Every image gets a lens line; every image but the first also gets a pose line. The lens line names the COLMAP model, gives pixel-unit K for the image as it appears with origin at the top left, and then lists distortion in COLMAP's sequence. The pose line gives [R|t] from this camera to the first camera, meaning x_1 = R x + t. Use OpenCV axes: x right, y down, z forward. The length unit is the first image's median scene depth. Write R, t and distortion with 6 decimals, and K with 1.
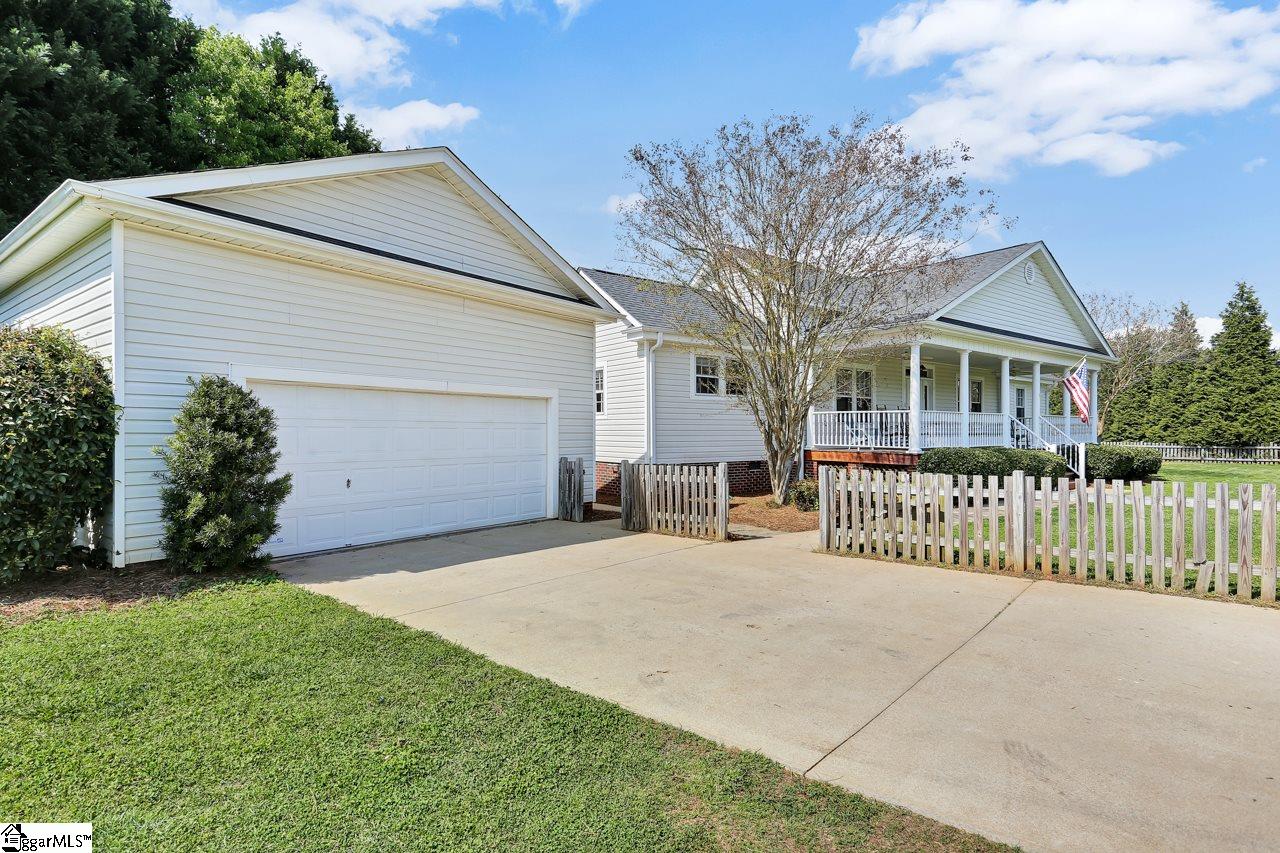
lens RADIAL K [[637.1, 0, 640.0], [0, 637.1, 426.5], [0, 0, 1]] dist [-0.012653, 0.001292]
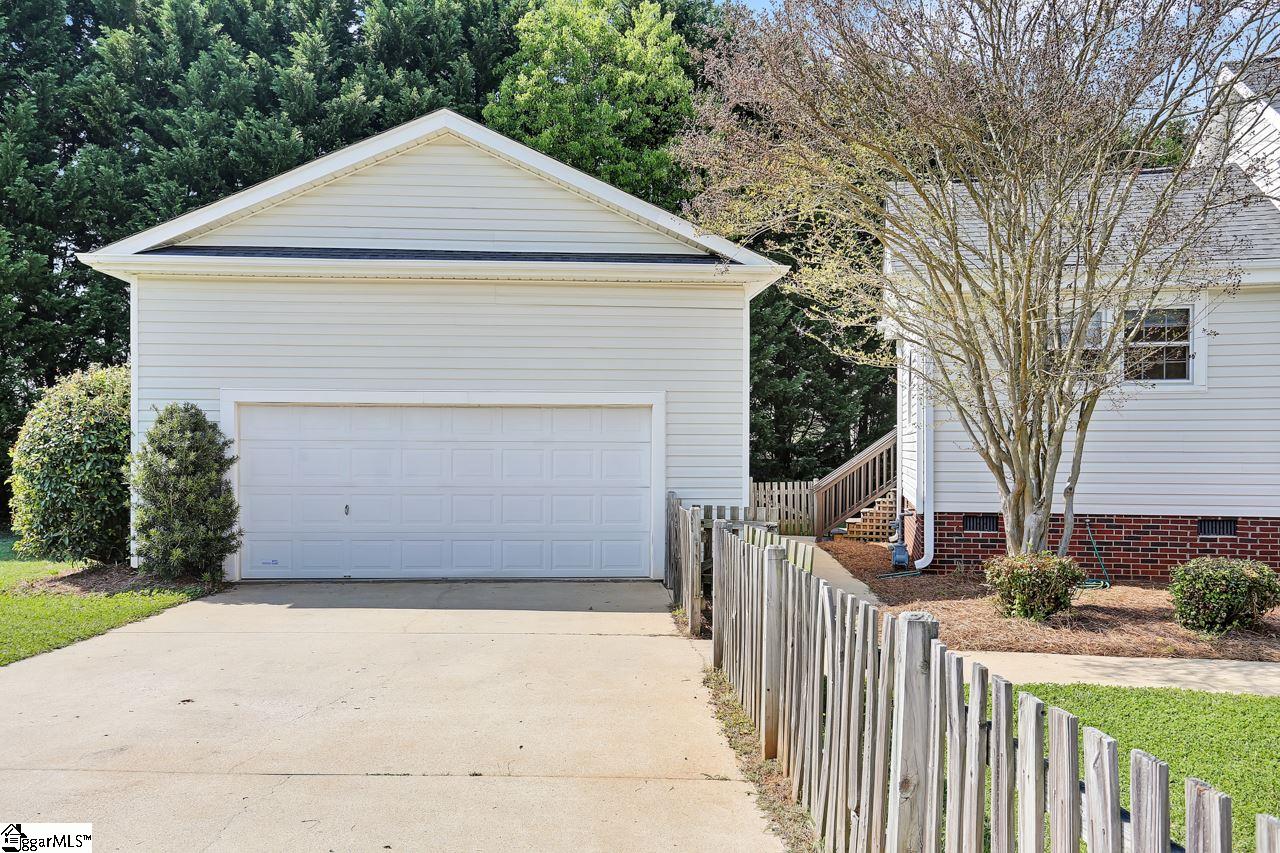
lens RADIAL K [[1013.0, 0, 640.0], [0, 1013.0, 426.5], [0, 0, 1]] dist [-0.000478, 0.000439]
pose [[0.650978, -0.012952, -0.758986, 0.850958], [0.003925, 0.999898, -0.013696, -0.008121], [0.759086, 0.005937, 0.650963, 0.332287]]
